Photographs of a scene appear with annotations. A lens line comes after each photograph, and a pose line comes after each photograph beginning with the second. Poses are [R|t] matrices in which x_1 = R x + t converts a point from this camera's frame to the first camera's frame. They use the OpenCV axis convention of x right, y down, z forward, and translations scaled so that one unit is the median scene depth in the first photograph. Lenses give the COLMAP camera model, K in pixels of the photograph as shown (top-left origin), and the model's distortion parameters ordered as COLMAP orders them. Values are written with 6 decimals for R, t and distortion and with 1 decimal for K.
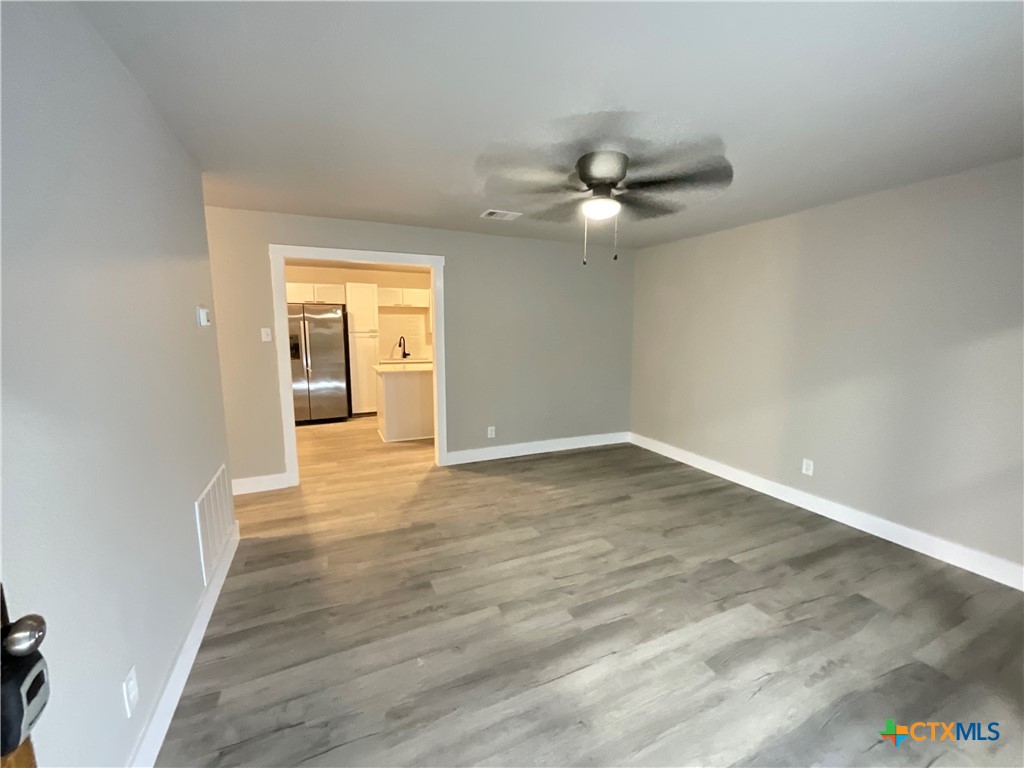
lens RADIAL K [[414.7, 0, 512.0], [0, 414.7, 384.0], [0, 0, 1]] dist [-0.001240, 0.000289]
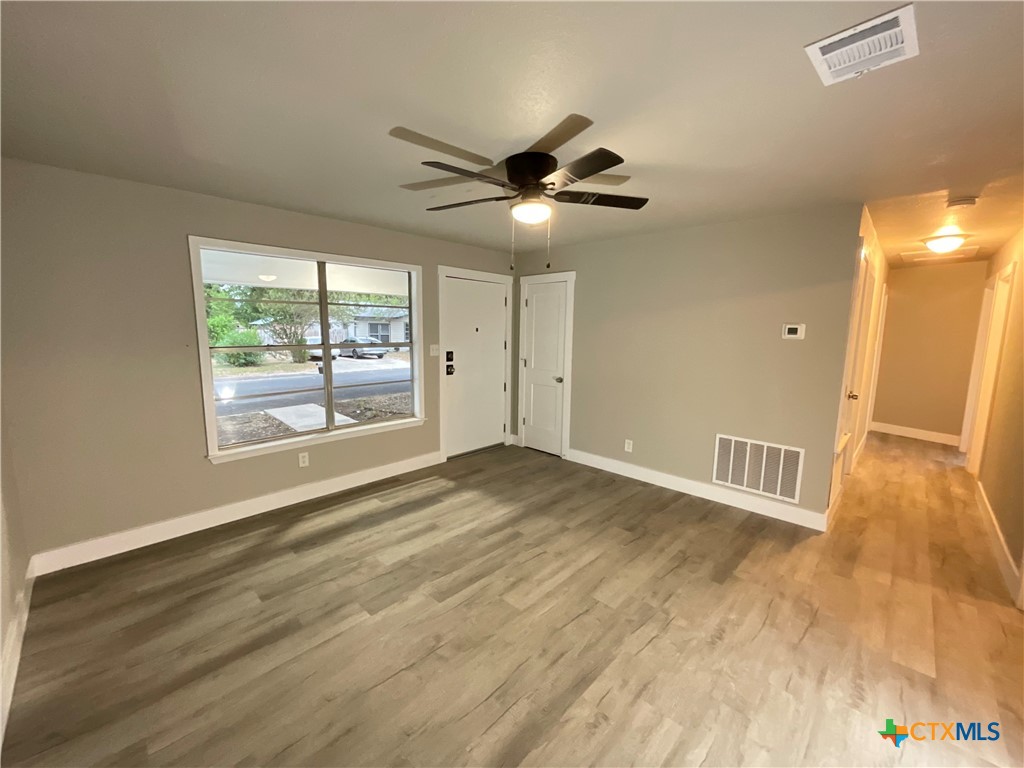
lens RADIAL K [[414.7, 0, 512.0], [0, 414.7, 384.0], [0, 0, 1]] dist [-0.001240, 0.000289]
pose [[-0.930946, 0.036051, -0.363372, 0.589450], [-0.064310, 0.963374, 0.260337, -0.278058], [0.359448, 0.265728, -0.894531, 1.862325]]
